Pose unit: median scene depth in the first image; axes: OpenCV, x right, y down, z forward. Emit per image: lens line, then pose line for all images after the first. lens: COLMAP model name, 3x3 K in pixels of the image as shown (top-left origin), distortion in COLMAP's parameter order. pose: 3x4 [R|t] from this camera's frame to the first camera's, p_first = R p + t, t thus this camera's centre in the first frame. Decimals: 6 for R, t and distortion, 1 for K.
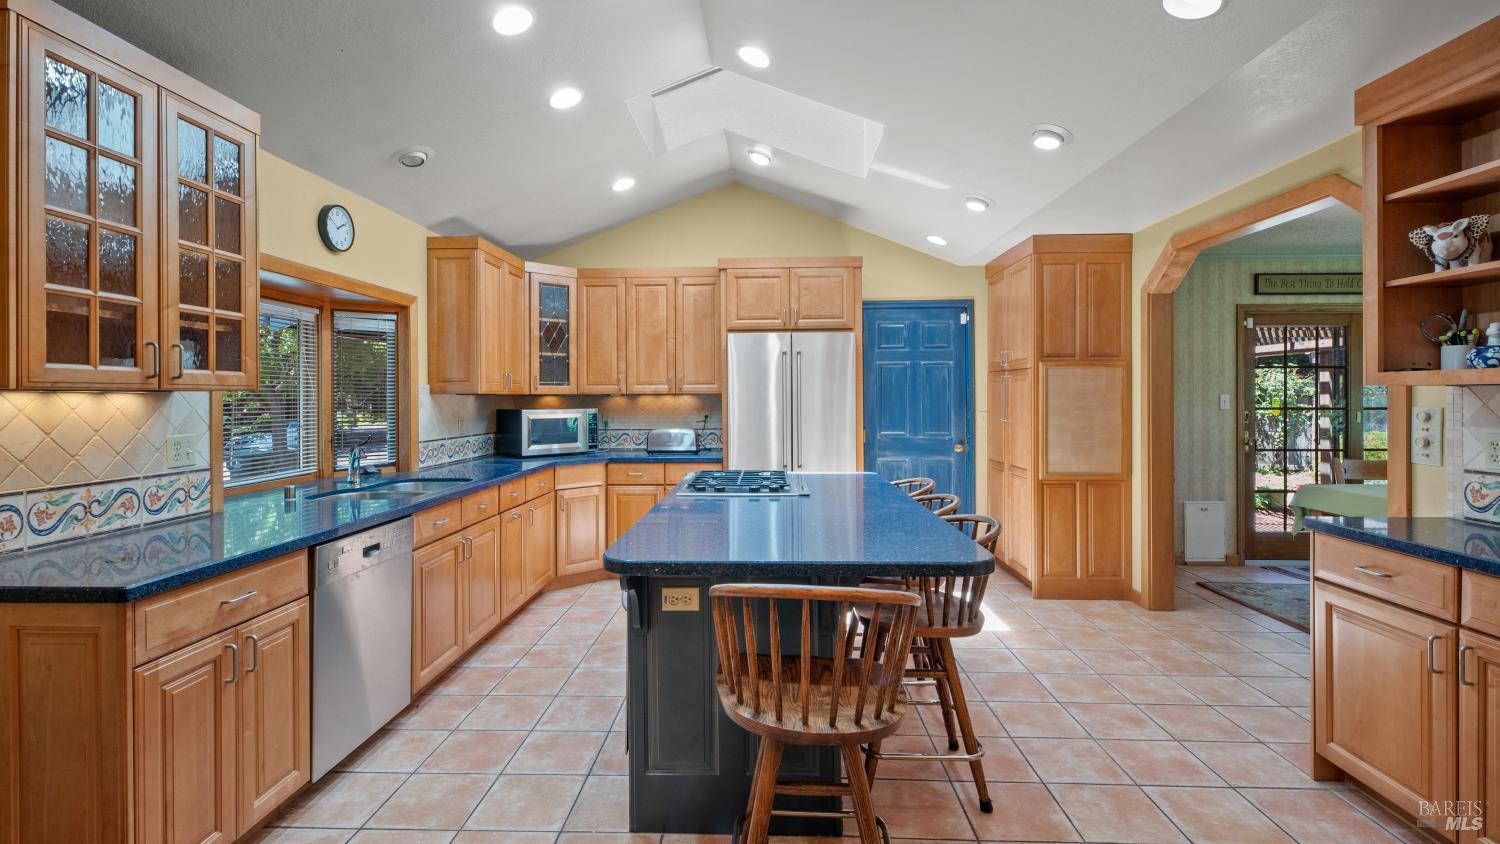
lens RADIAL K [[680.9, 0, 743.3], [0, 680.9, 398.5], [0, 0, 1]] dist [0.009304, -0.000626]
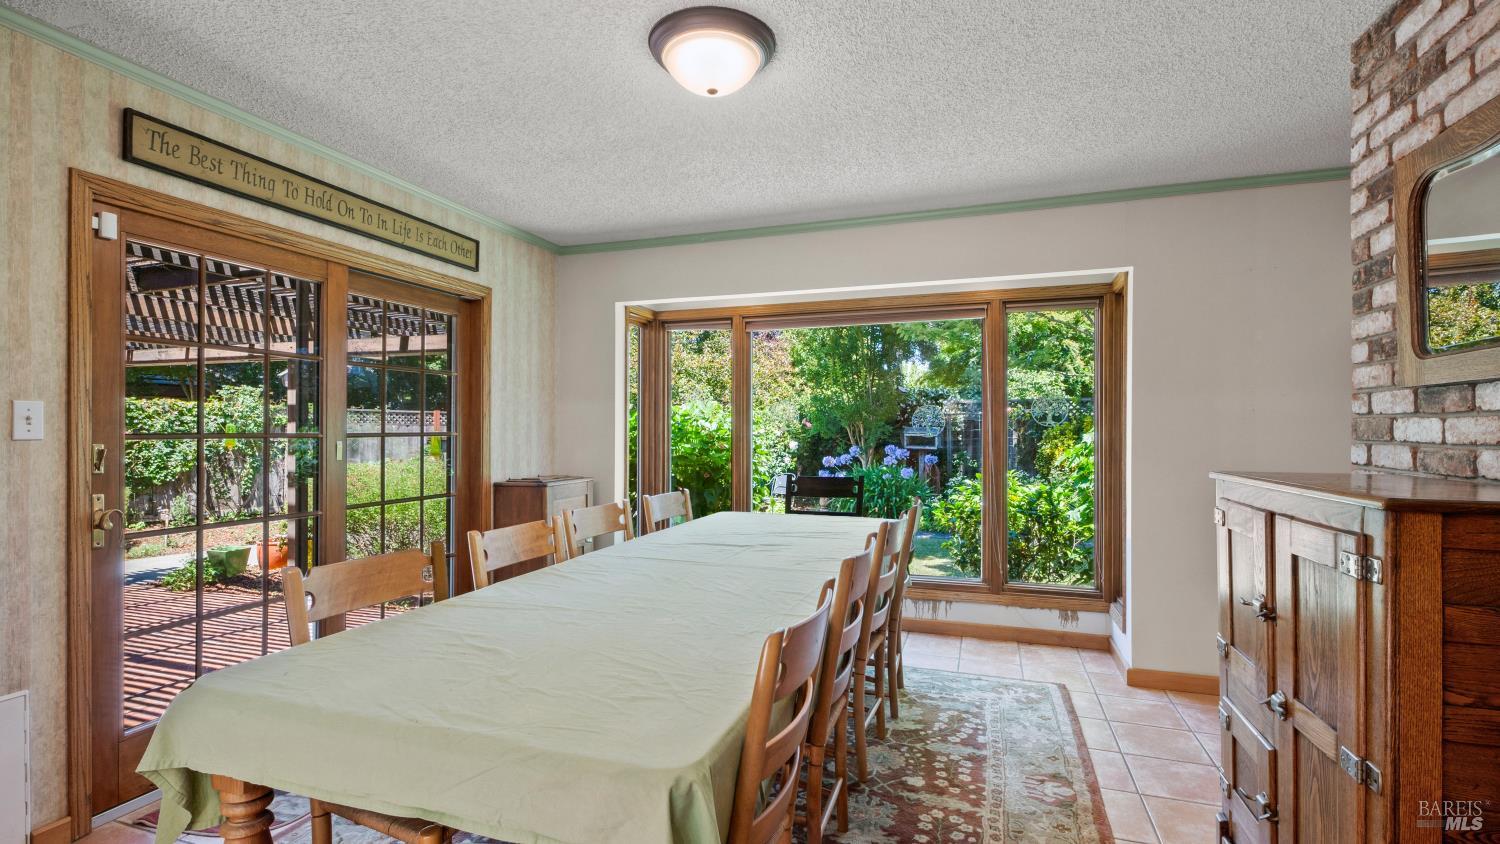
lens RADIAL K [[685.0, 0, 749.2], [0, 685.0, 426.3], [0, 0, 1]] dist [0.001150, -0.001516]
pose [[0.286952, 0.007074, 0.957919, 0.516578], [-0.001572, 0.999975, -0.006914, 0.011565], [-0.957944, 0.000478, 0.286956, 0.584003]]
